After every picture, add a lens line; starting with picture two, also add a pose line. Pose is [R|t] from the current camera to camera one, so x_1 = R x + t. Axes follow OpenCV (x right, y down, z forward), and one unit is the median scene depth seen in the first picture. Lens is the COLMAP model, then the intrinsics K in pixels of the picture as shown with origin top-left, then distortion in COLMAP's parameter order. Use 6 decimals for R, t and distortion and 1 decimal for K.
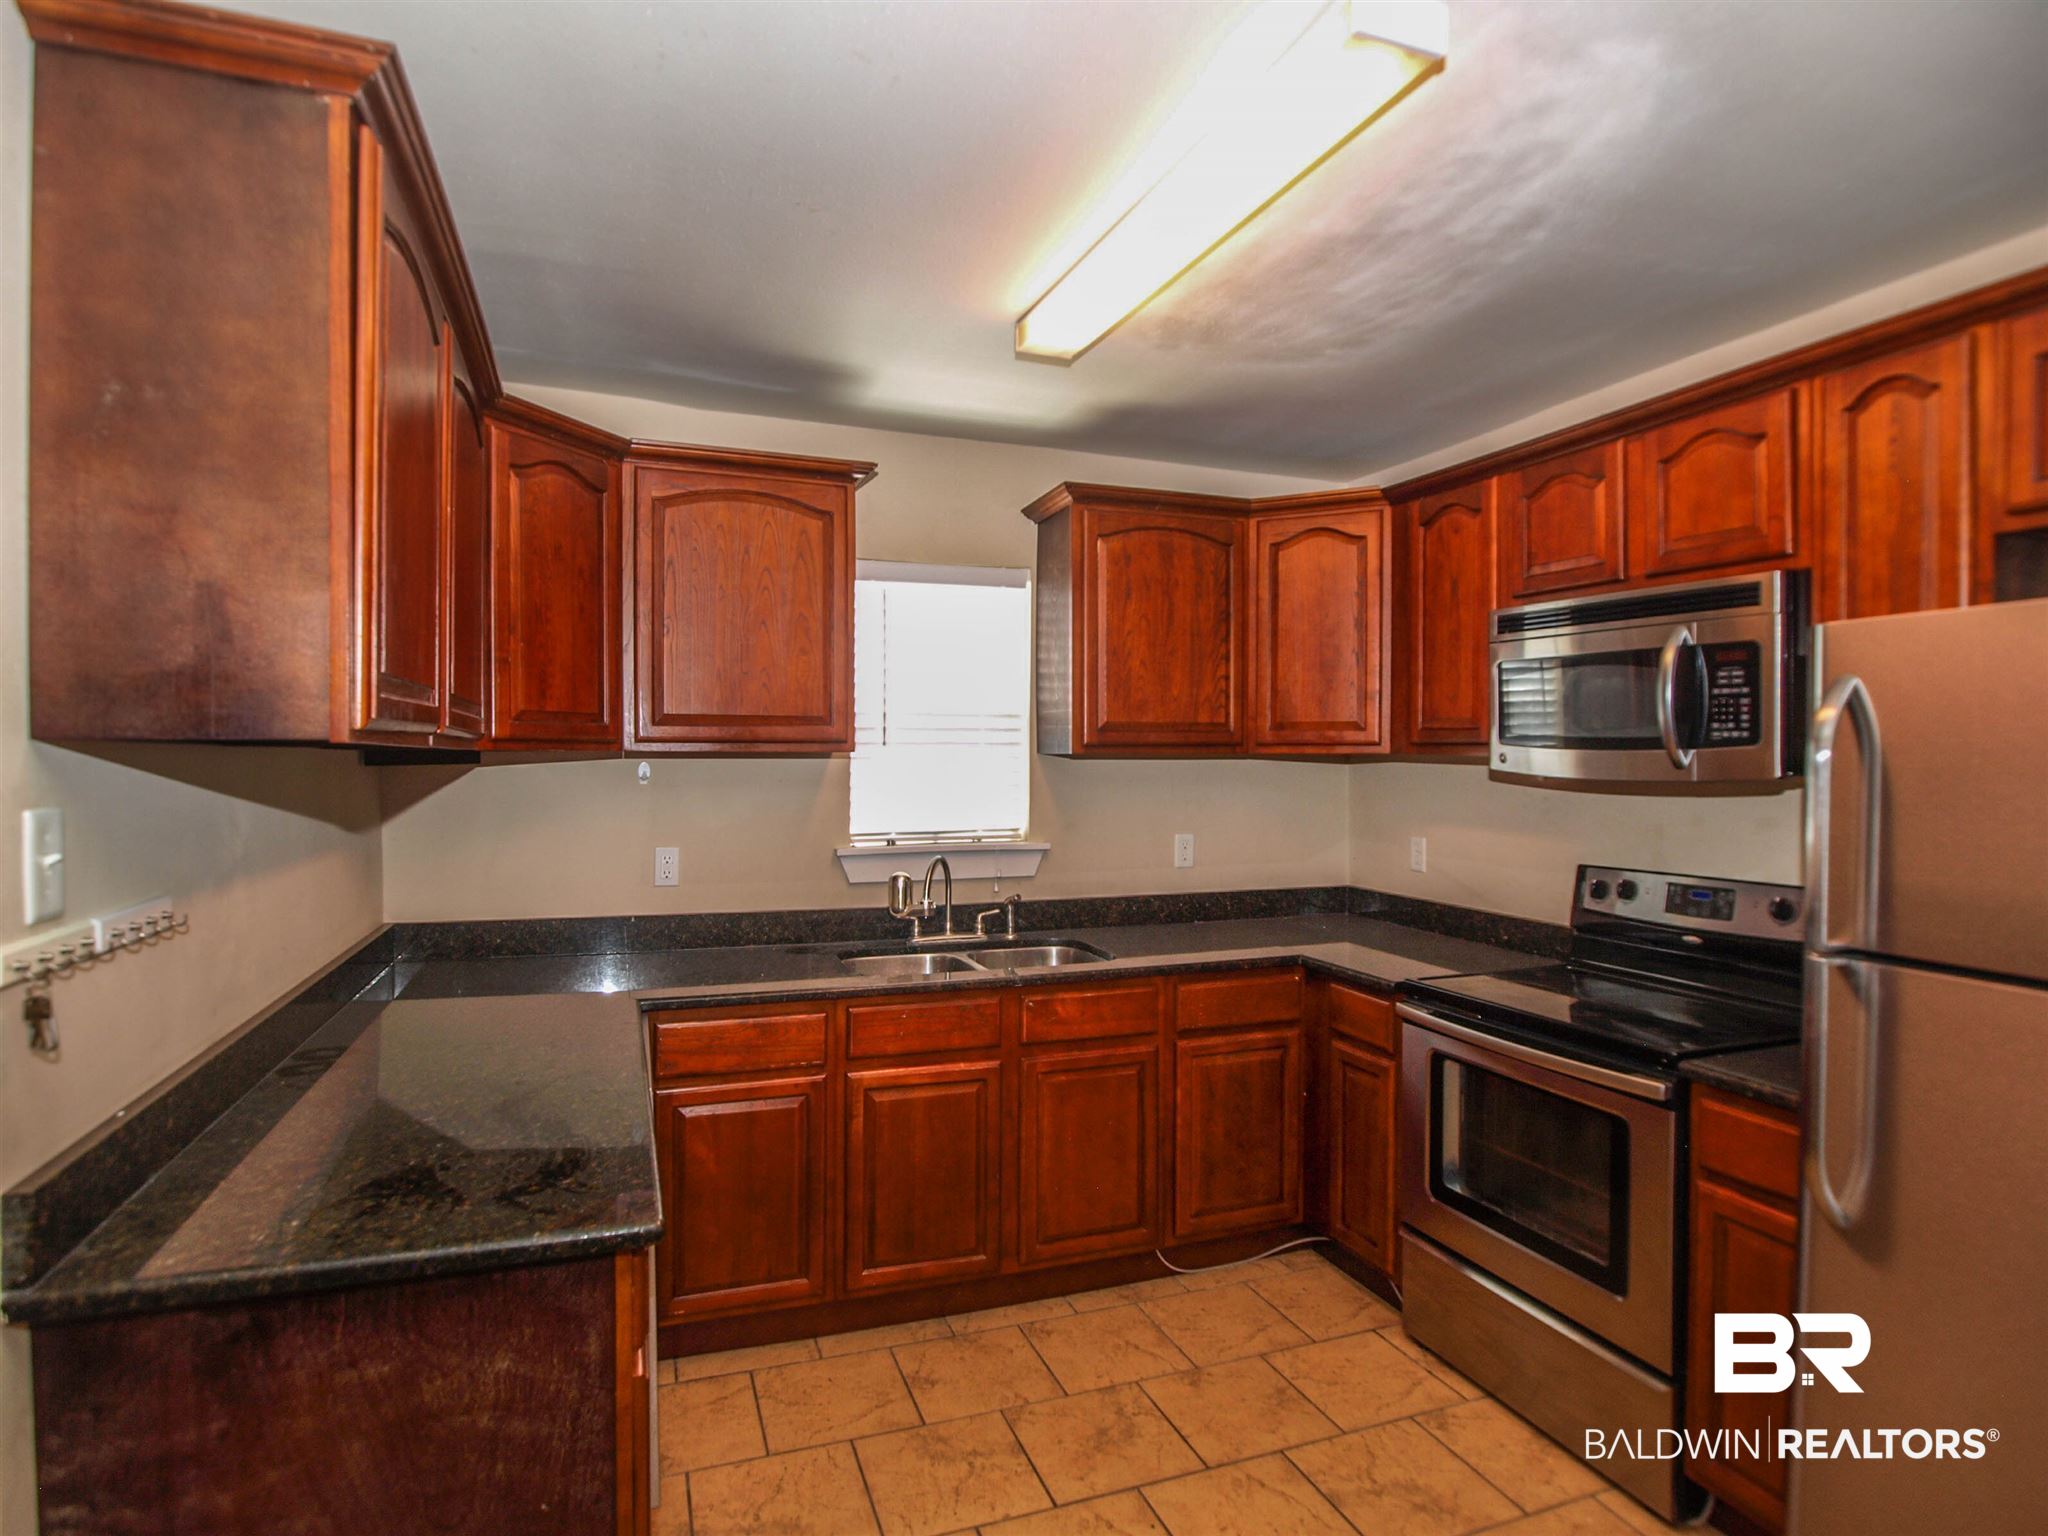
lens RADIAL K [[1074.5, 0, 1011.1], [0, 1074.5, 764.6], [0, 0, 1]] dist [-0.019155, 0.000048]
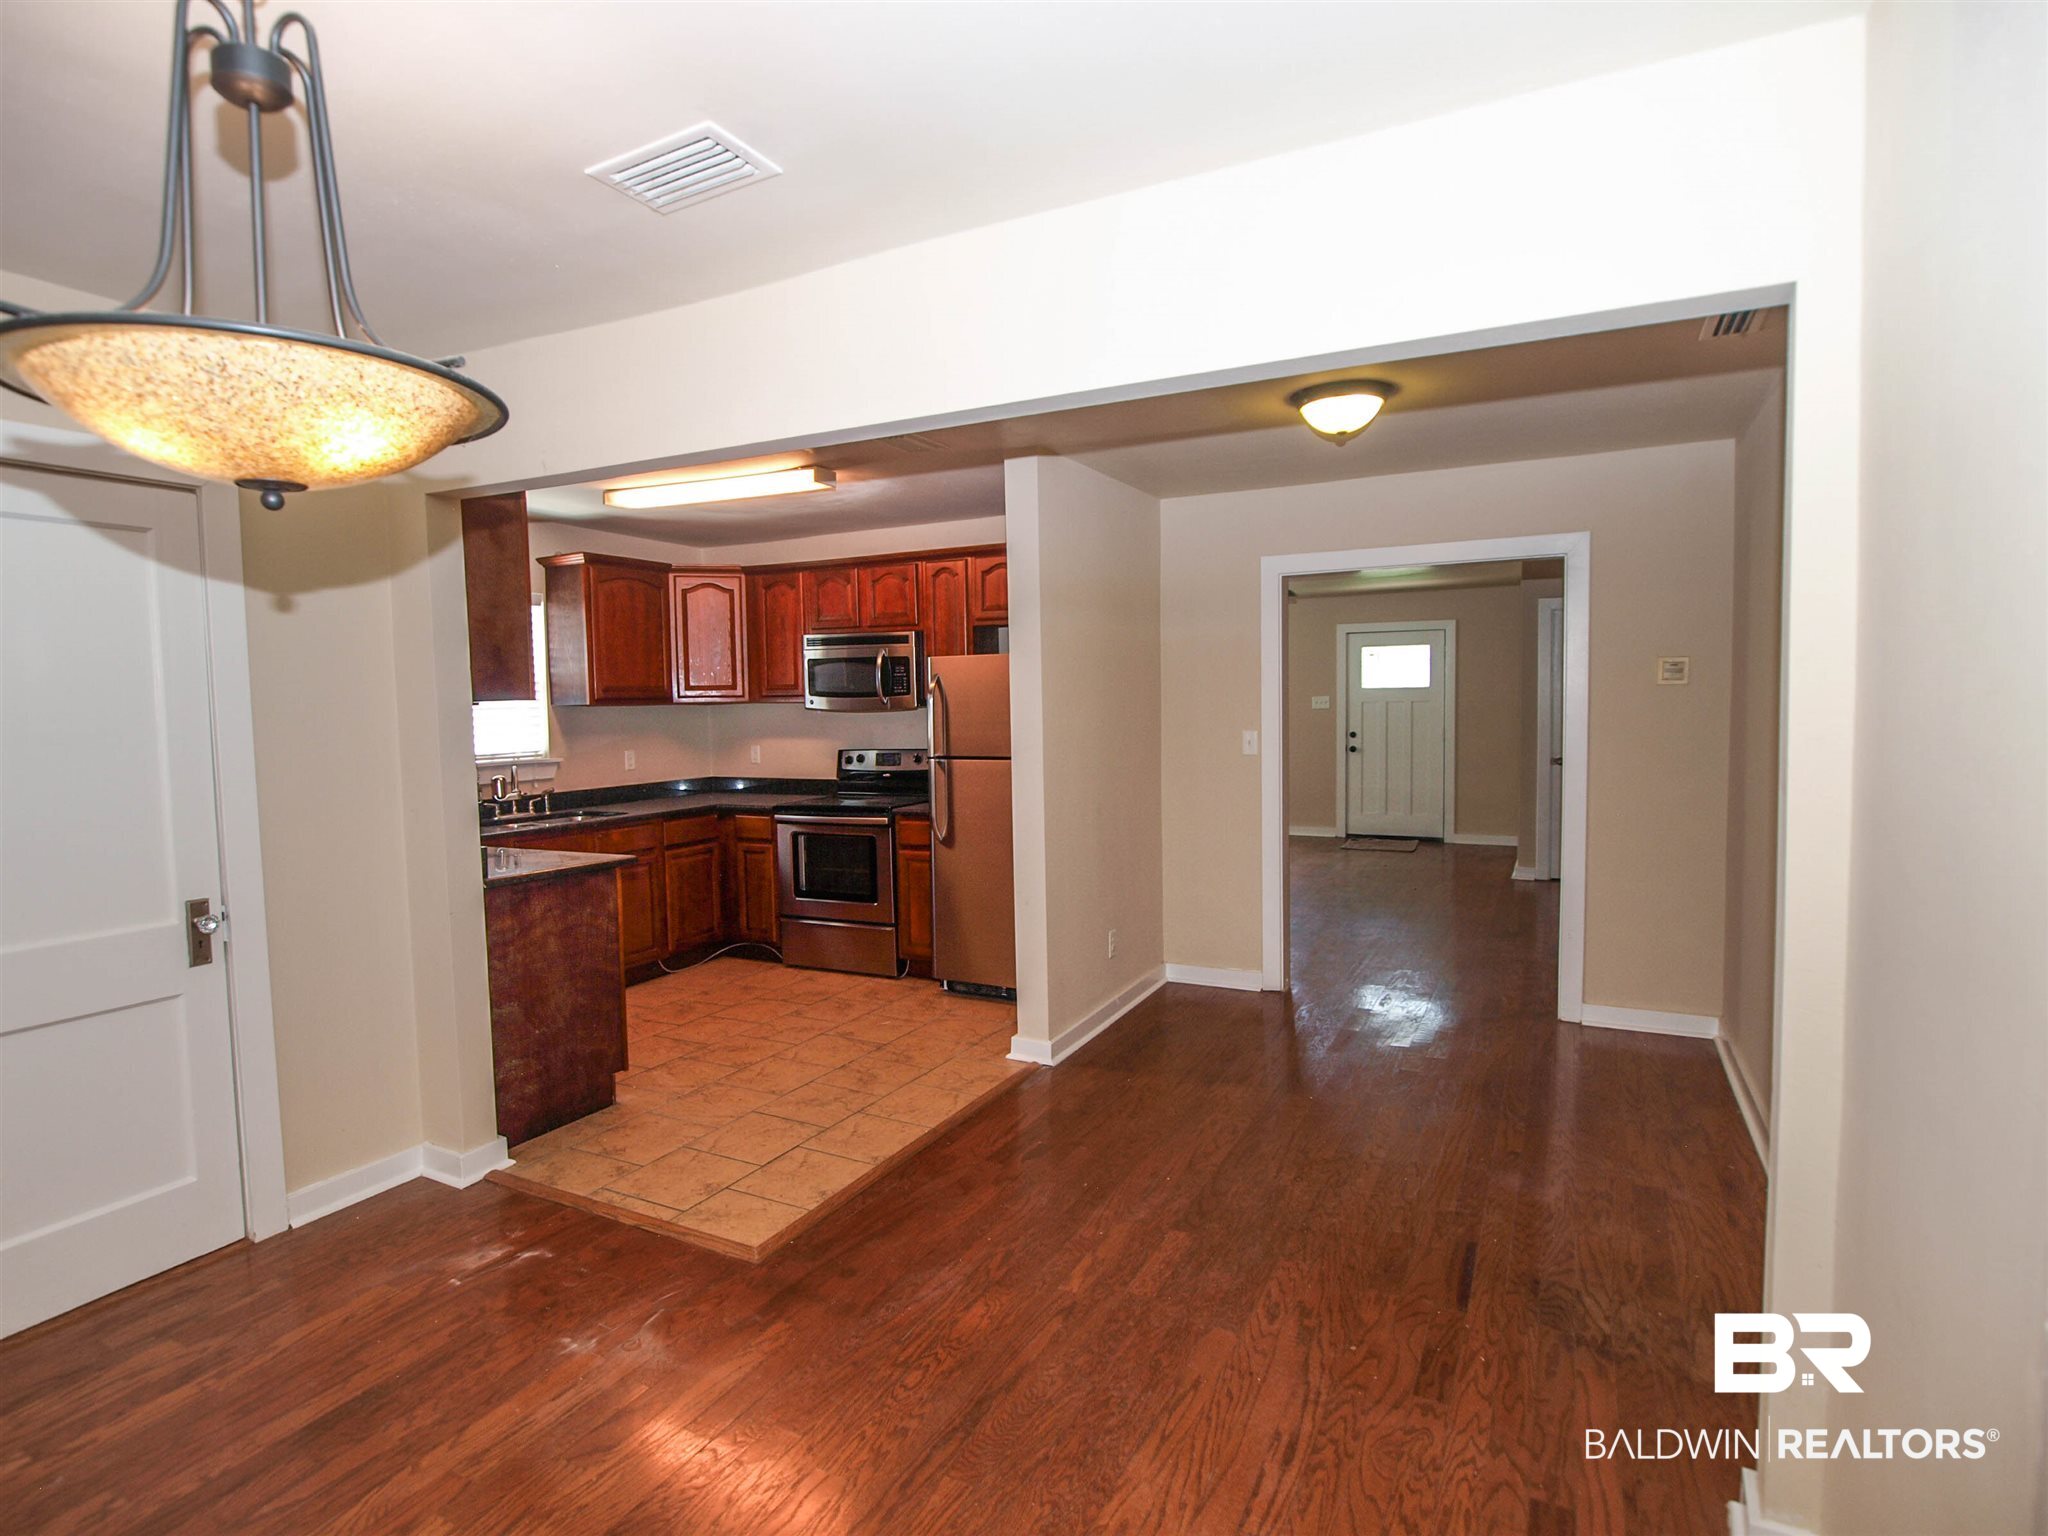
lens RADIAL K [[1074.5, 0, 1011.1], [0, 1074.5, 764.6], [0, 0, 1]] dist [-0.019155, 0.000048]
pose [[0.734487, -0.055715, 0.676332, -0.796892], [0.026914, 0.998231, 0.053005, 0.017101], [-0.678089, -0.020729, 0.734687, -0.978794]]
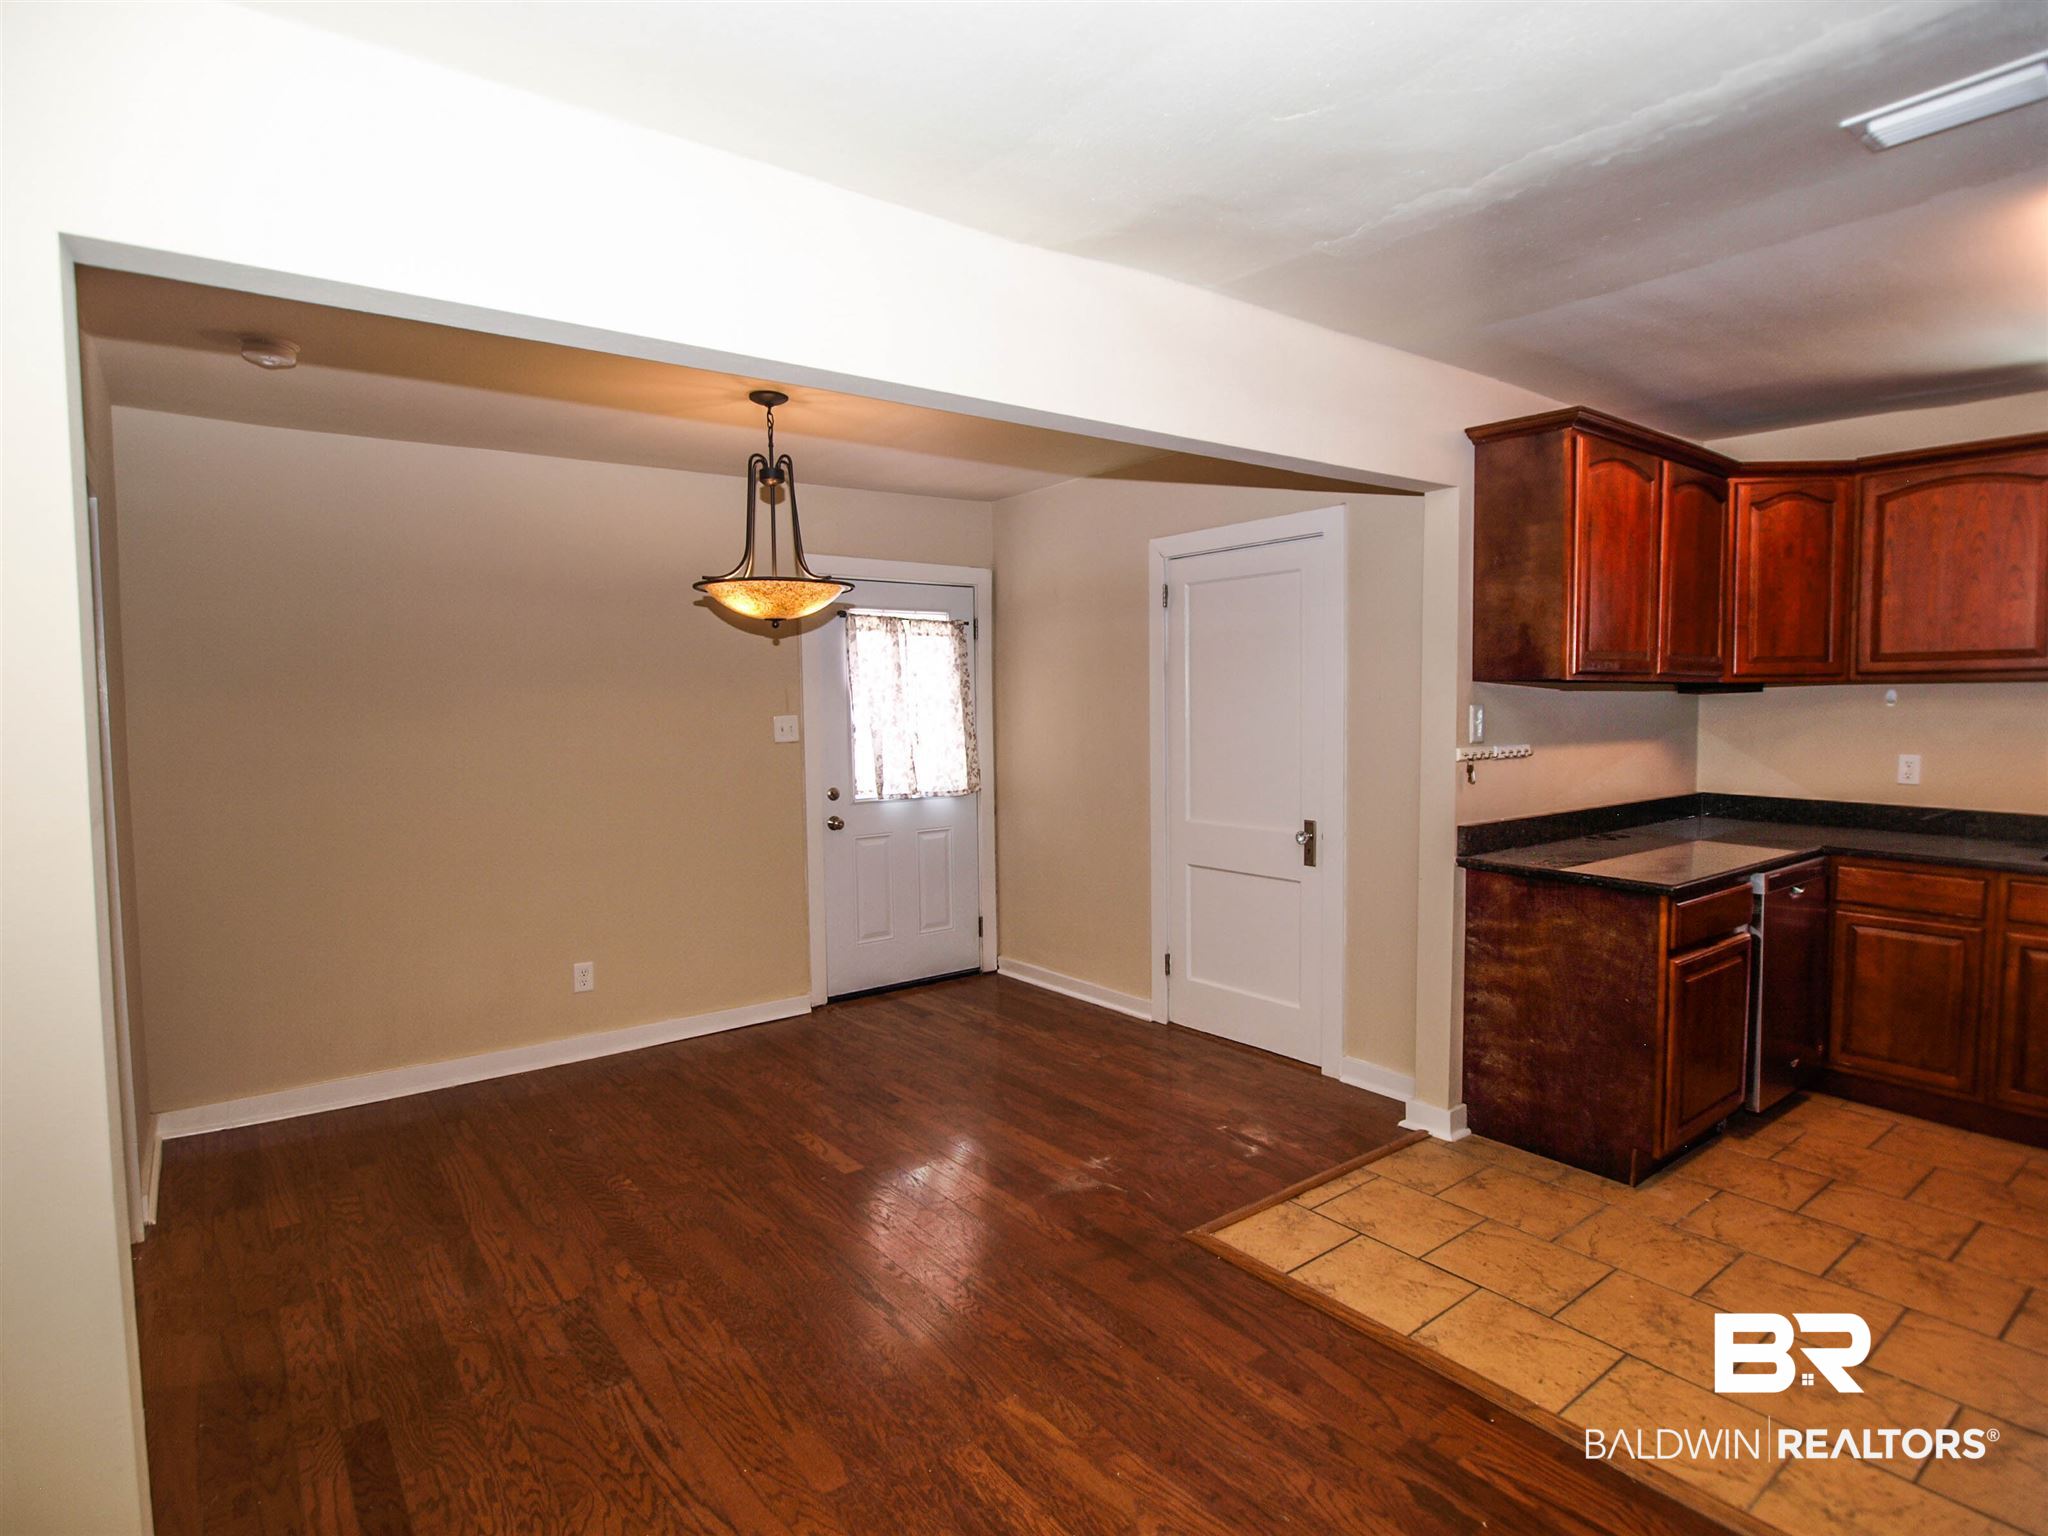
lens RADIAL K [[1074.5, 0, 1011.1], [0, 1074.5, 764.6], [0, 0, 1]] dist [-0.019155, 0.000048]
pose [[0.296808, 0.051117, -0.953568, 0.705935], [0.002766, 0.998516, 0.054387, 0.019219], [0.954933, -0.018780, 0.296226, -0.512300]]
